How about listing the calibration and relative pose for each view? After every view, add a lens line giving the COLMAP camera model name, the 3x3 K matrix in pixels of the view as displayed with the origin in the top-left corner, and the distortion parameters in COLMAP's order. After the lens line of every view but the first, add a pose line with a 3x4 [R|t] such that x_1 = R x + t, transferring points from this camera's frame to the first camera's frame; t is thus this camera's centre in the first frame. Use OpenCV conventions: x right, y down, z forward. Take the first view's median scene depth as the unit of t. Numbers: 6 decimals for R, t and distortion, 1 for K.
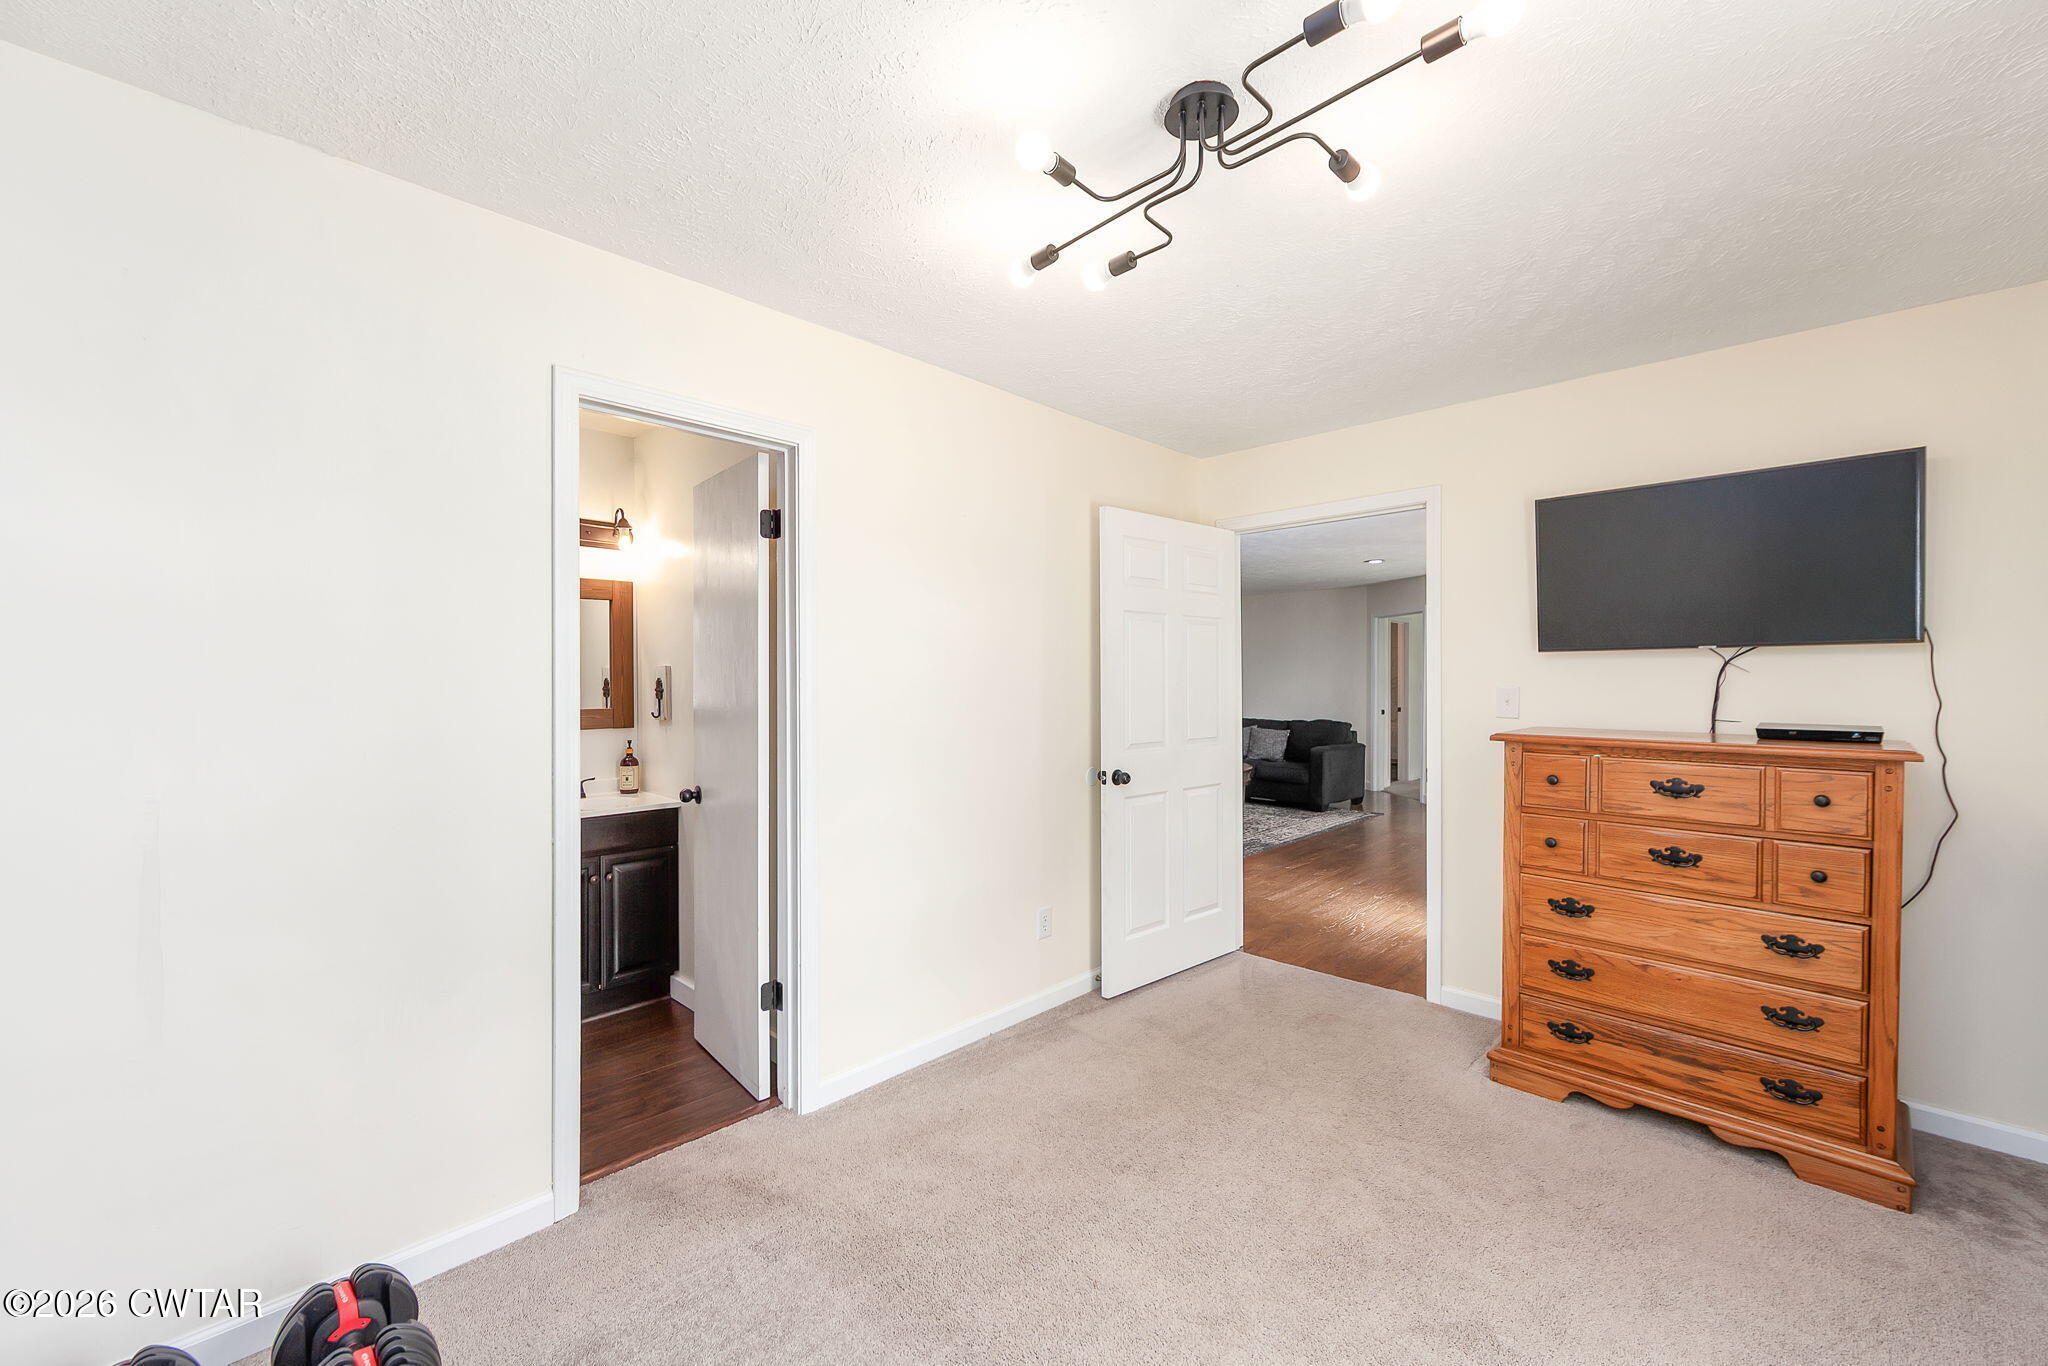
lens RADIAL K [[829.6, 0, 1025.1], [0, 829.6, 682.4], [0, 0, 1]] dist [0.003200, 0.000126]
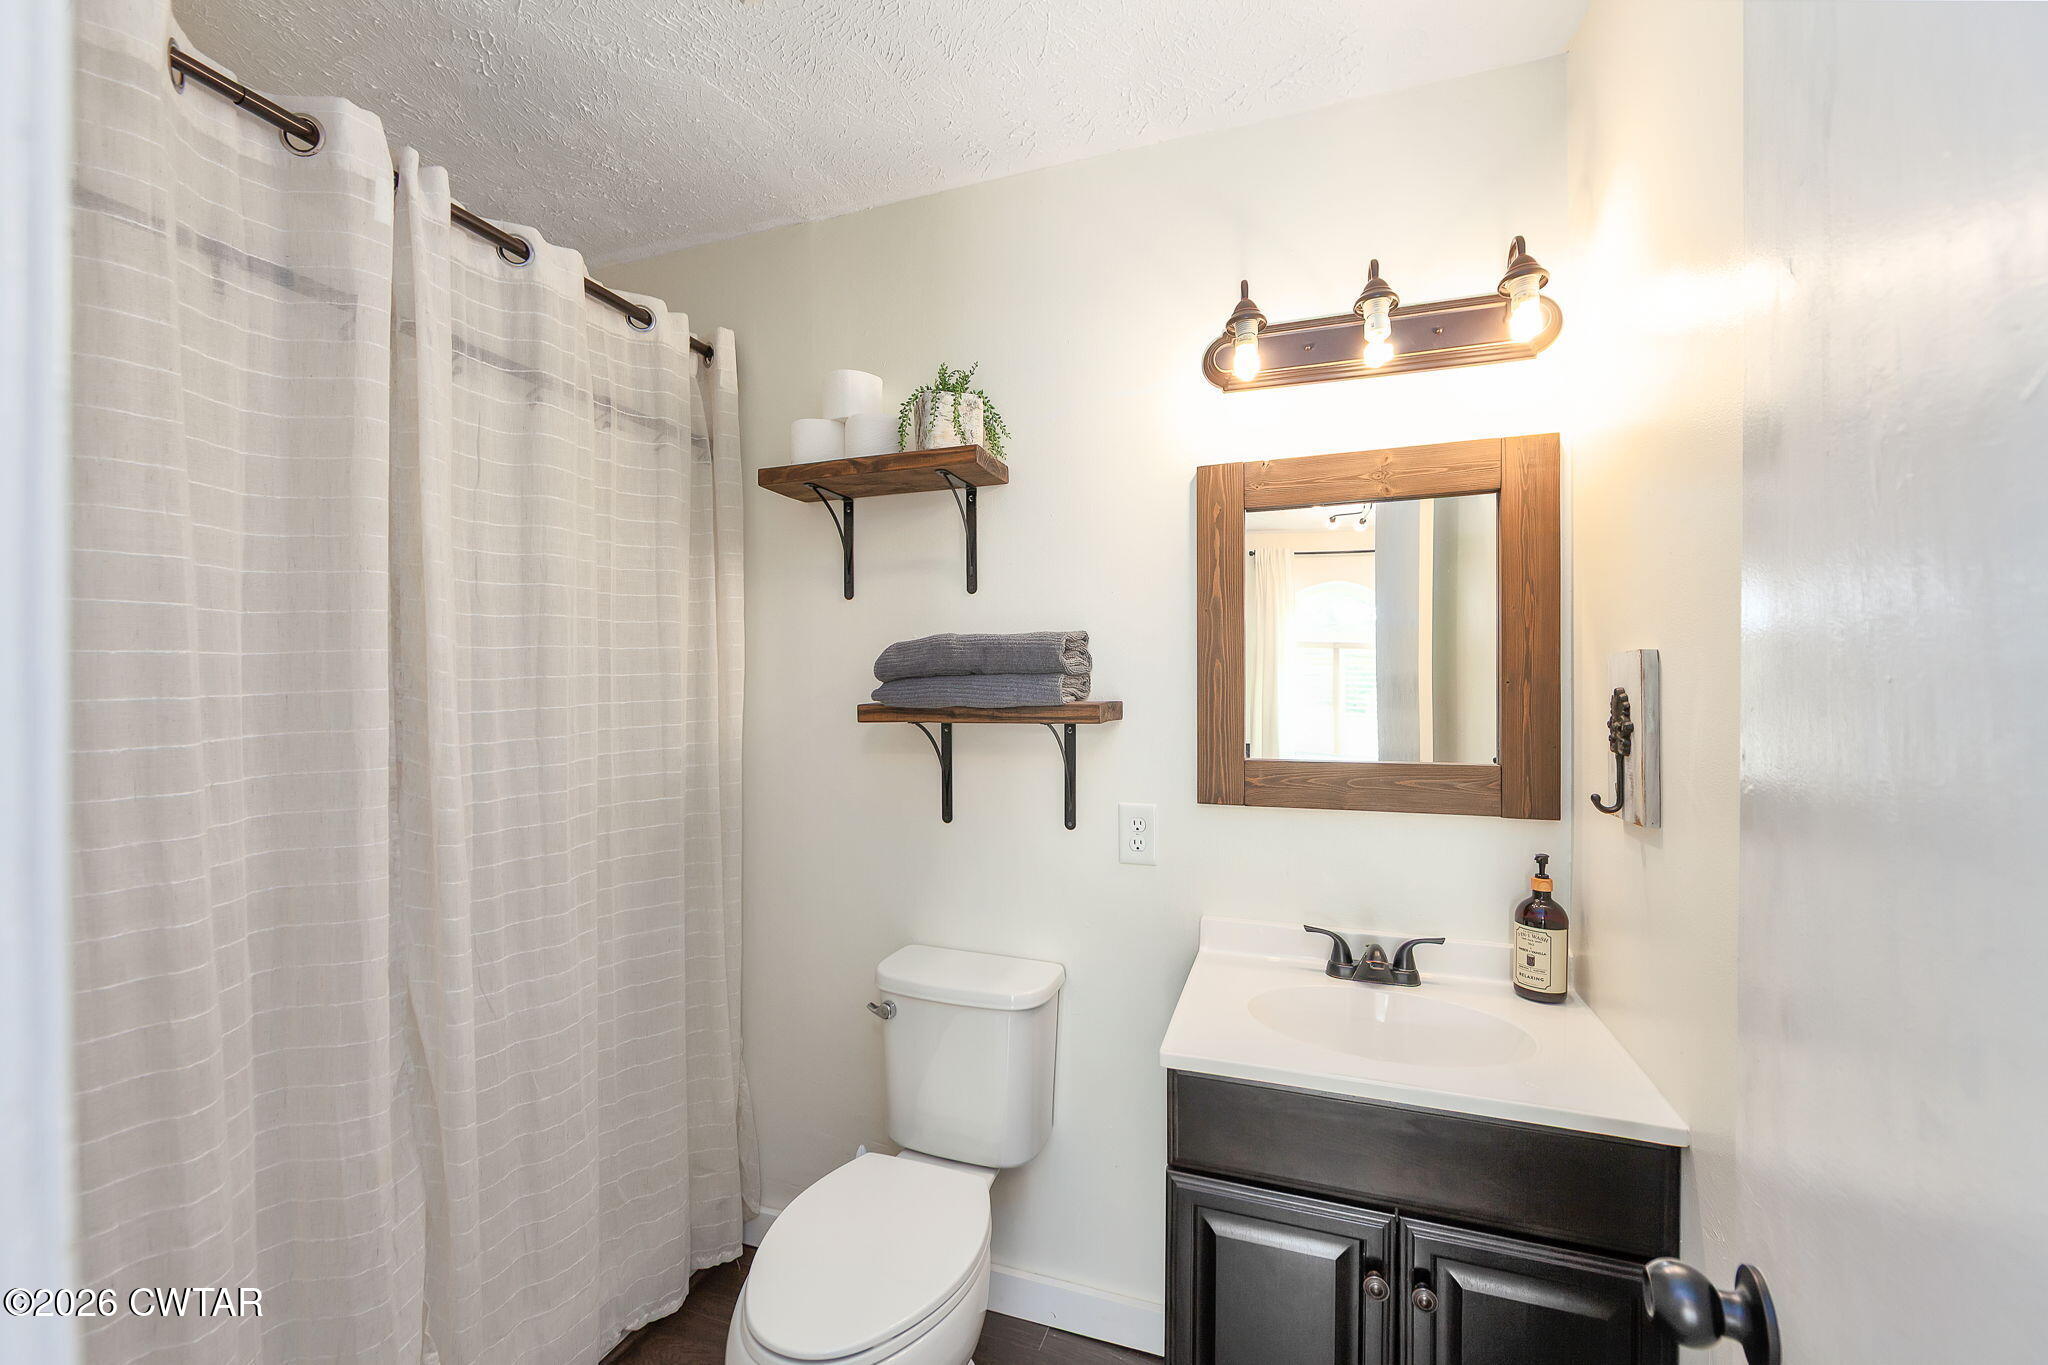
lens RADIAL K [[829.6, 0, 1025.4], [0, 829.6, 696.1], [0, 0, 1]] dist [0.003200, 0.000126]
pose [[0.440789, 0.006447, -0.897588, -0.245835], [-0.007844, 0.999964, 0.003330, -0.001746], [0.897577, 0.005573, 0.440823, 0.630506]]
